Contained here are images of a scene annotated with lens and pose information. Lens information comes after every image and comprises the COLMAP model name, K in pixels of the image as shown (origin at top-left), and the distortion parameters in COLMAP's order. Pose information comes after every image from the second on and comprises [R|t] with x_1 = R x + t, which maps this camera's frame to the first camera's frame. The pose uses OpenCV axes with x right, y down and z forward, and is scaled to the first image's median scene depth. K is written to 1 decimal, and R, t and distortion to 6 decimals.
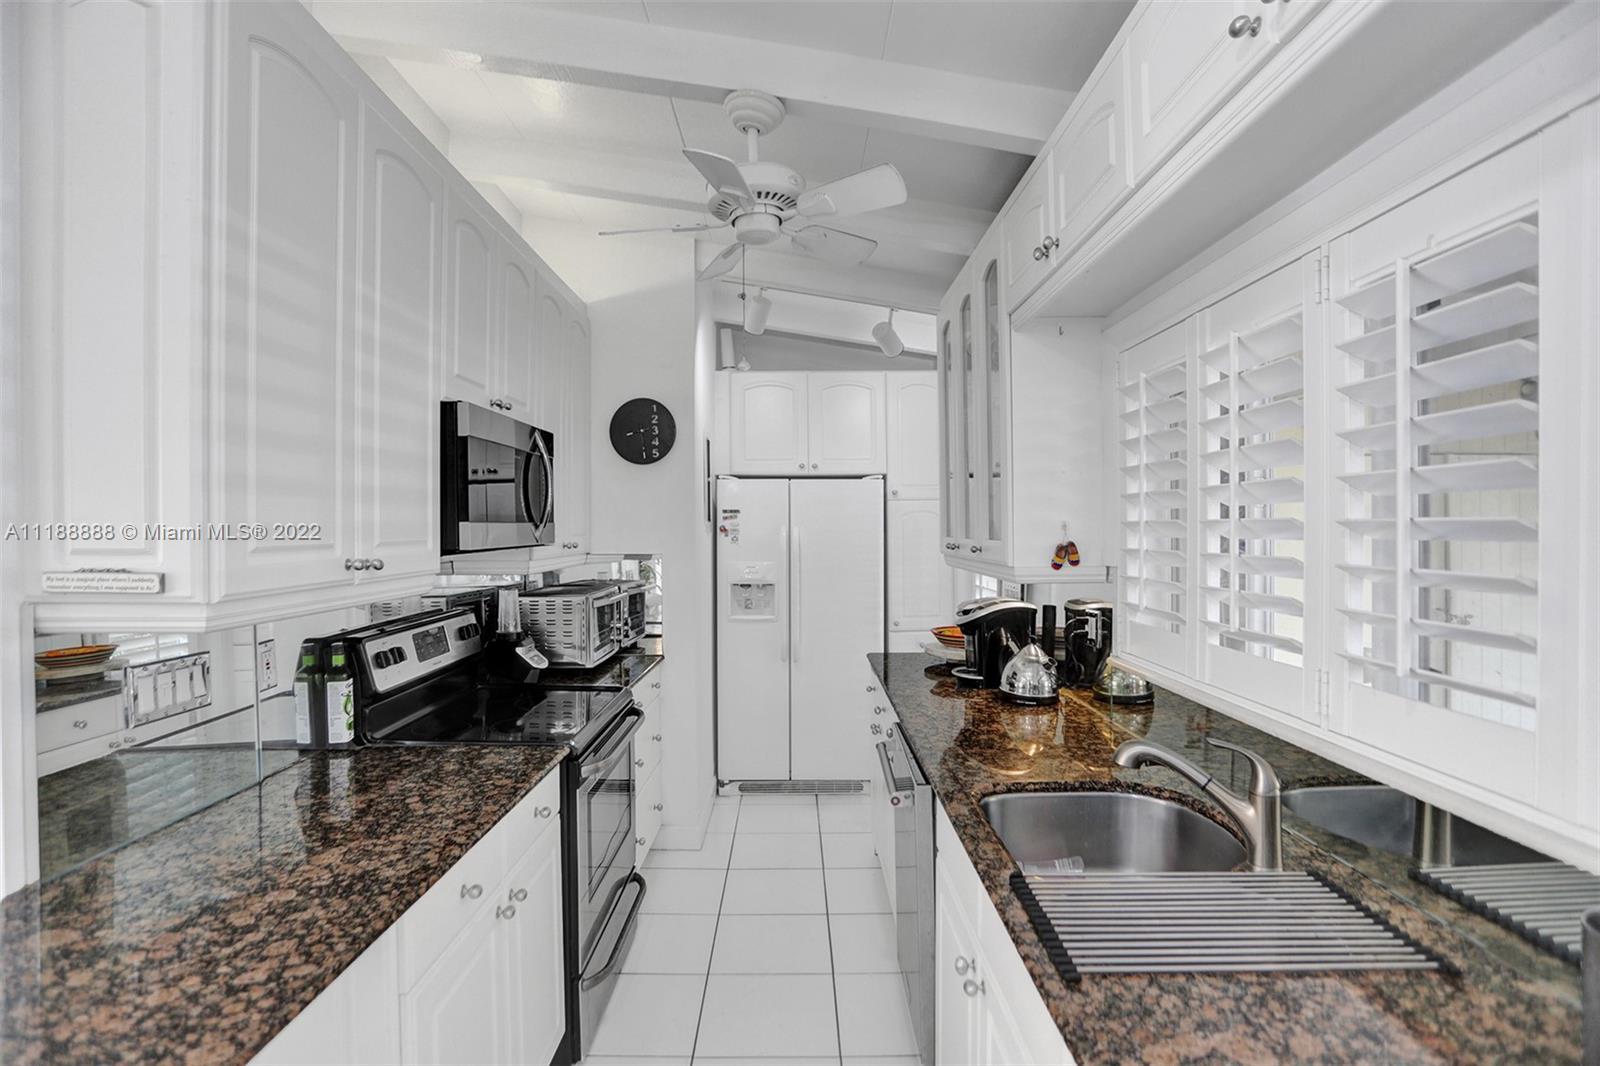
lens RADIAL K [[806.2, 0, 806.6], [0, 806.2, 530.7], [0, 0, 1]] dist [-0.023607, 0.006992]
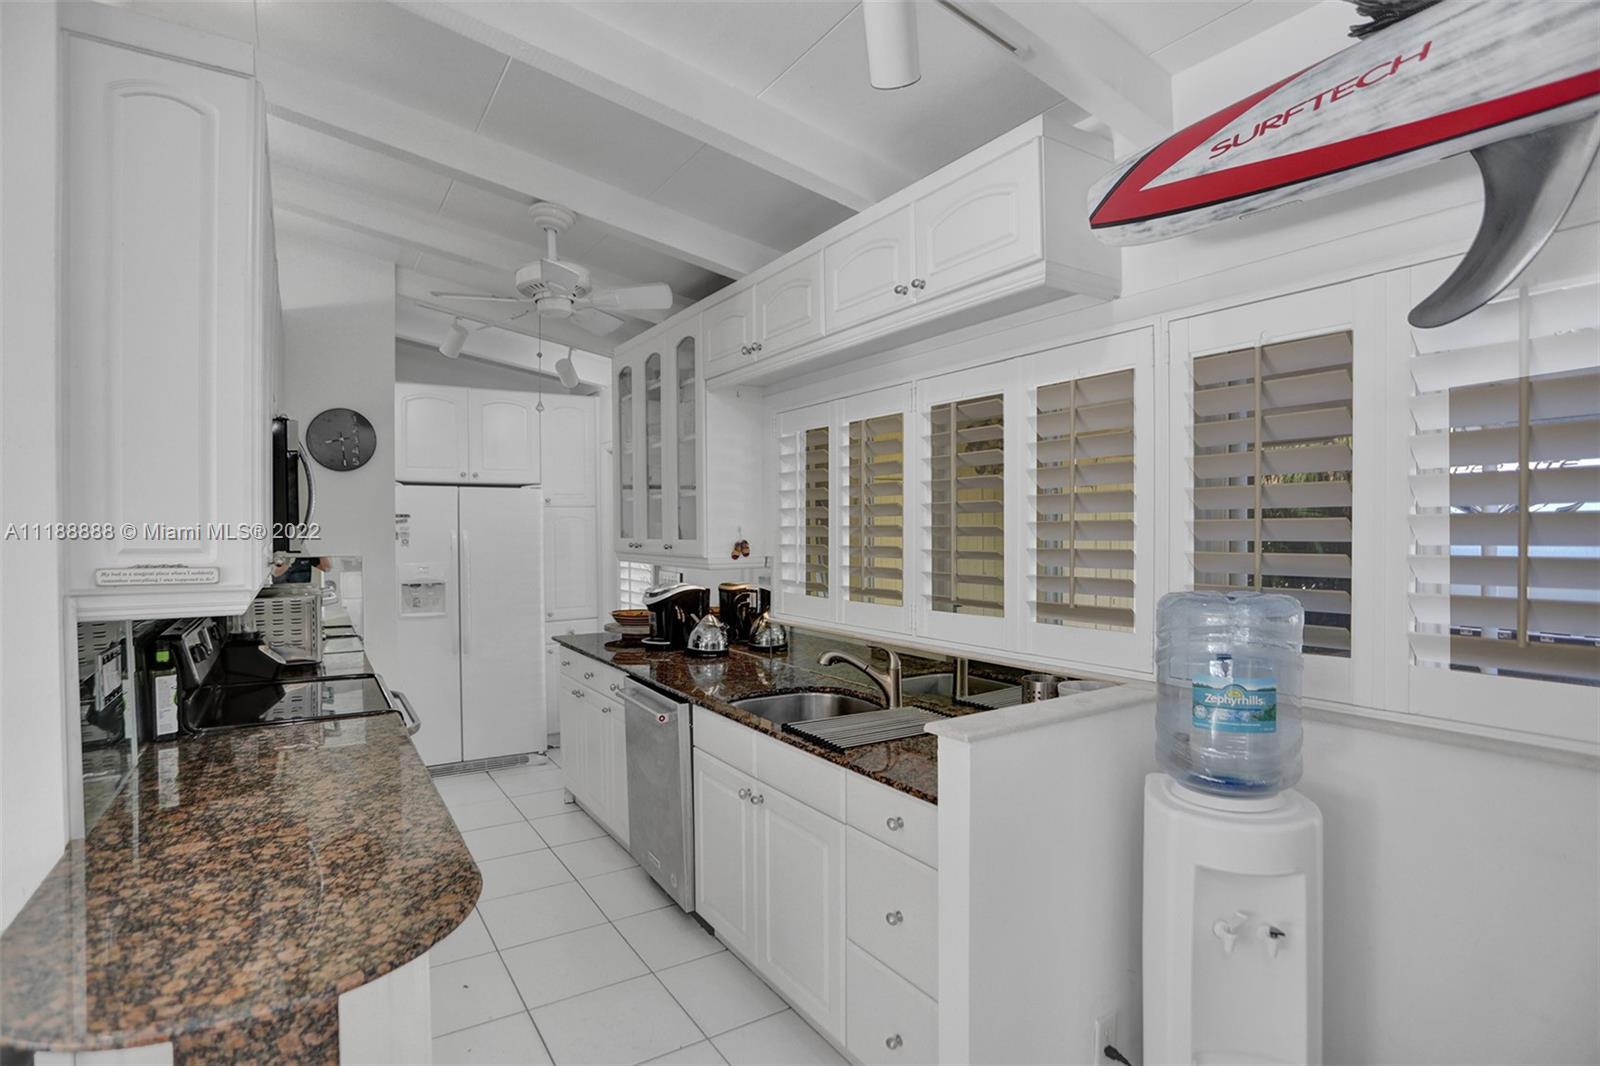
lens RADIAL K [[806.2, 0, 799.1], [0, 806.2, 537.9], [0, 0, 1]] dist [-0.023607, 0.006992]
pose [[0.849363, -0.006412, 0.527770, -0.332795], [0.003726, 0.999974, 0.006153, 0.001122], [-0.527796, -0.003259, 0.849365, -0.270947]]
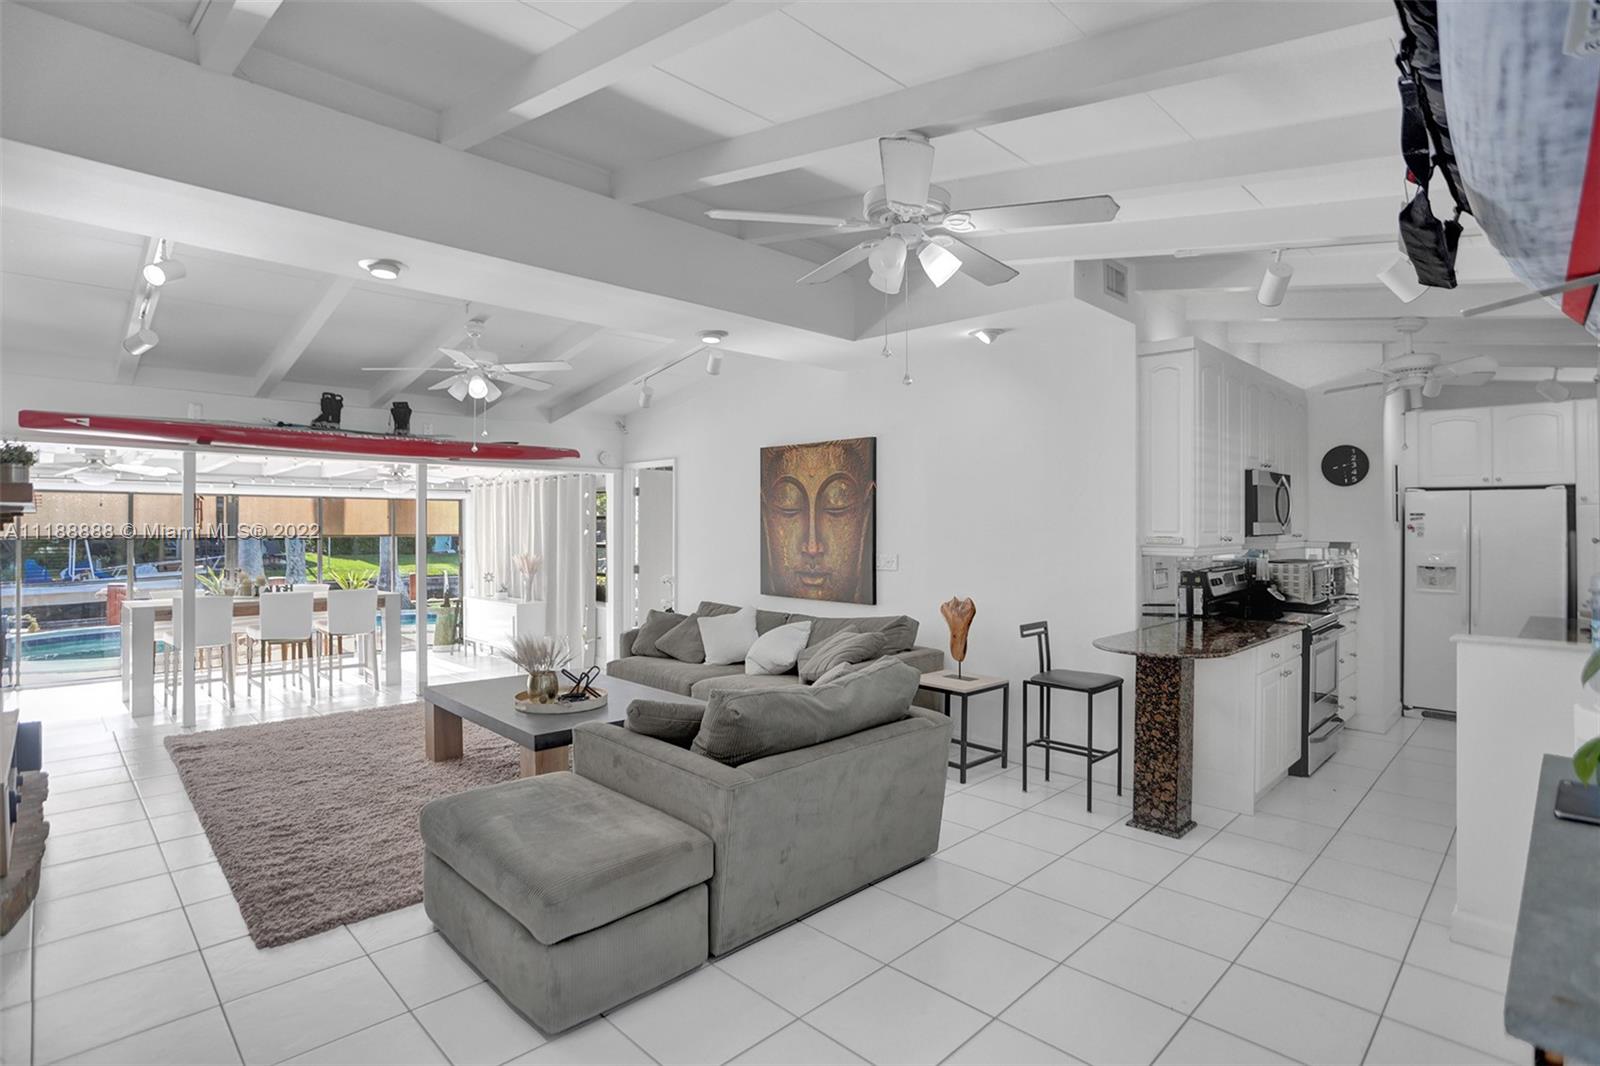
lens RADIAL K [[806.2, 0, 797.9], [0, 806.2, 533.5], [0, 0, 1]] dist [-0.023607, 0.006992]
pose [[0.702251, 0.007768, -0.711887, 0.223666], [-0.005228, 0.999970, 0.005754, 0.011027], [0.711910, -0.000319, 0.702271, -1.213664]]
